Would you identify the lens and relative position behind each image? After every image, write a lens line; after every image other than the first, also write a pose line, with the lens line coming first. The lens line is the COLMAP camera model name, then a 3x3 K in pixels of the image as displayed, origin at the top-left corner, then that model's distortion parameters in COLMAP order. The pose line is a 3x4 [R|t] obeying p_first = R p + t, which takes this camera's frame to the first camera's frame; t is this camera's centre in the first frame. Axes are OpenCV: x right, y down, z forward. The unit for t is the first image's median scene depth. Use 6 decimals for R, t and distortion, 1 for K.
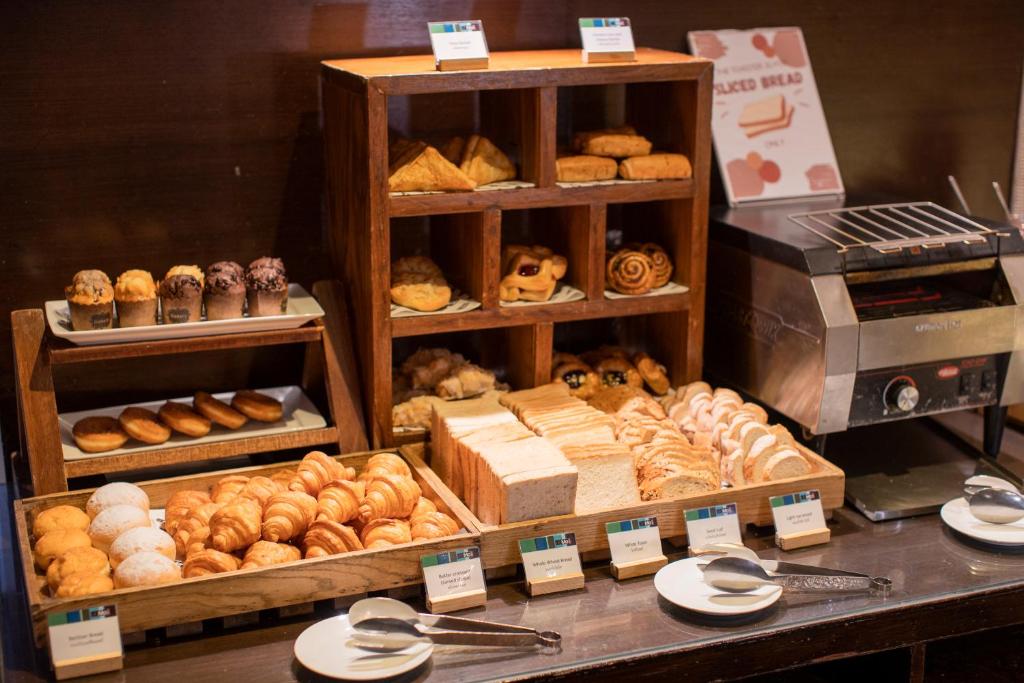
lens RADIAL K [[1488.4, 0, 512.0], [0, 1488.4, 341.5], [0, 0, 1]] dist [-0.027884, 0.041098]
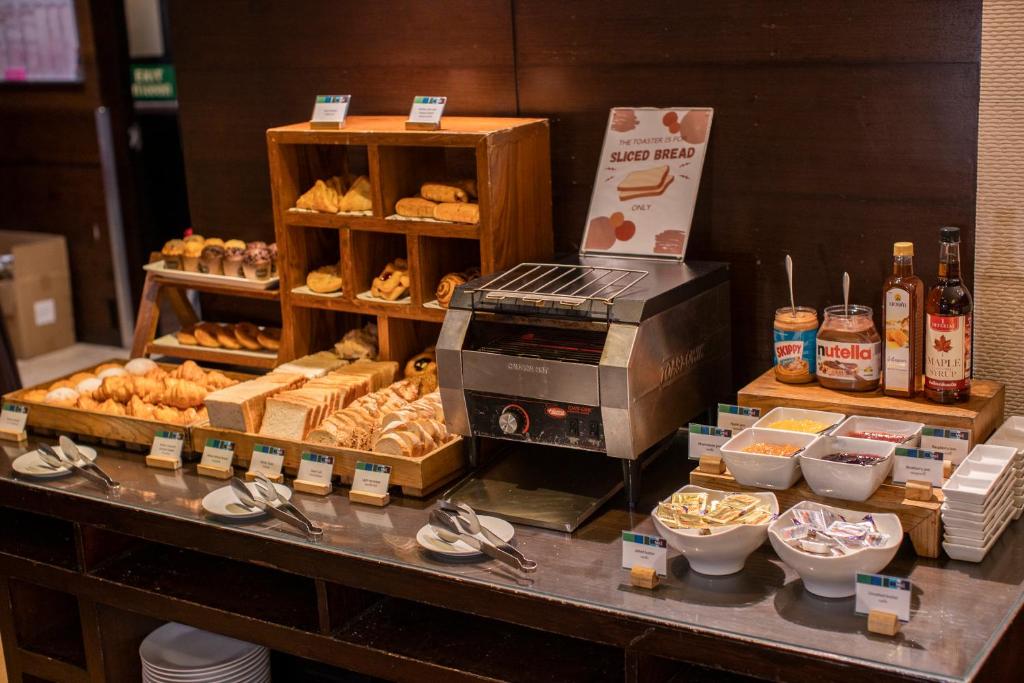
lens RADIAL K [[1488.4, 0, 512.0], [0, 1488.4, 341.5], [0, 0, 1]] dist [-0.027884, 0.041098]
pose [[0.607330, 0.174470, -0.775055, 1.177474], [-0.173757, 0.981139, 0.084706, -0.127675], [0.775215, 0.083227, 0.626190, 0.237915]]
